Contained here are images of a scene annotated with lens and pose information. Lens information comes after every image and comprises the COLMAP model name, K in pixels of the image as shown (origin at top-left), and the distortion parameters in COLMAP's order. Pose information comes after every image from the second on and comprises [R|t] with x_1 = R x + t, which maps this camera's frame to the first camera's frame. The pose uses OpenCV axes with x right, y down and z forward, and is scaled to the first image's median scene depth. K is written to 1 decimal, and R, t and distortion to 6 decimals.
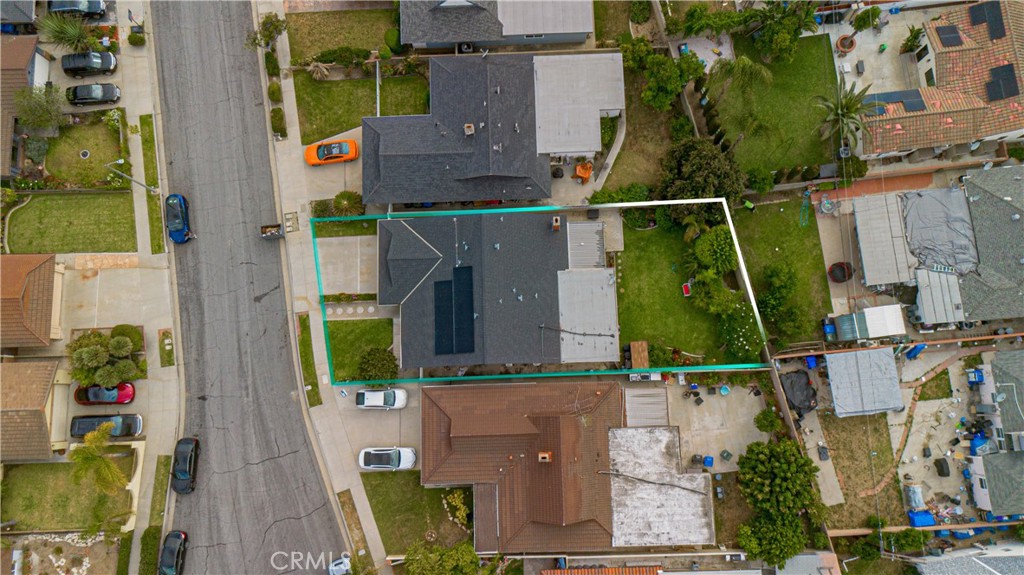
lens RADIAL K [[709.8, 0, 519.2], [0, 709.8, 288.2], [0, 0, 1]] dist [0.025724, -0.006202]
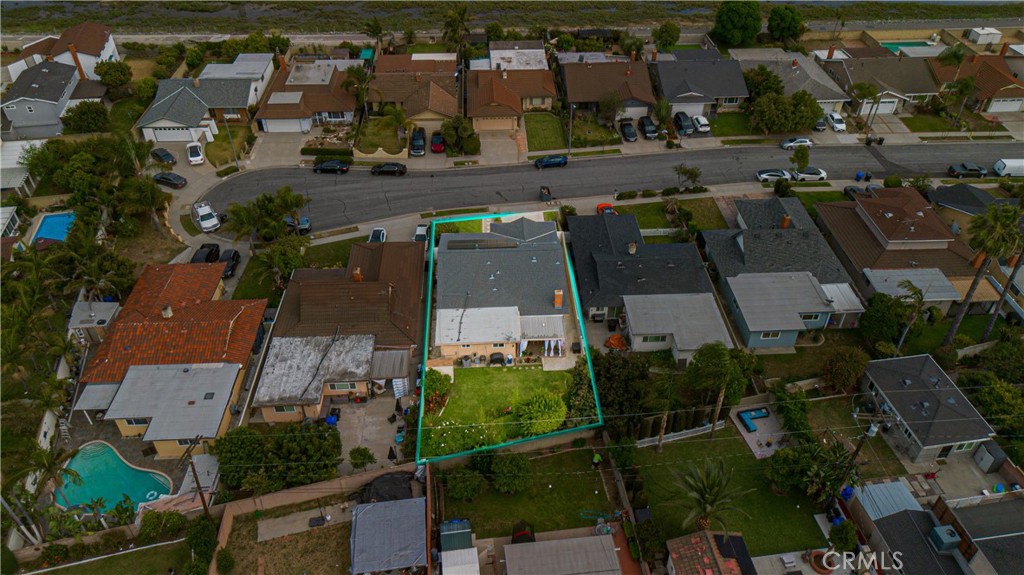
lens RADIAL K [[709.8, 0, 519.2], [0, 709.8, 288.2], [0, 0, 1]] dist [0.025724, -0.006202]
pose [[0.025046, 0.641343, -0.766846, 0.919891], [-0.989922, 0.122862, 0.070422, -0.112150], [0.139381, 0.757354, 0.637956, 0.255234]]
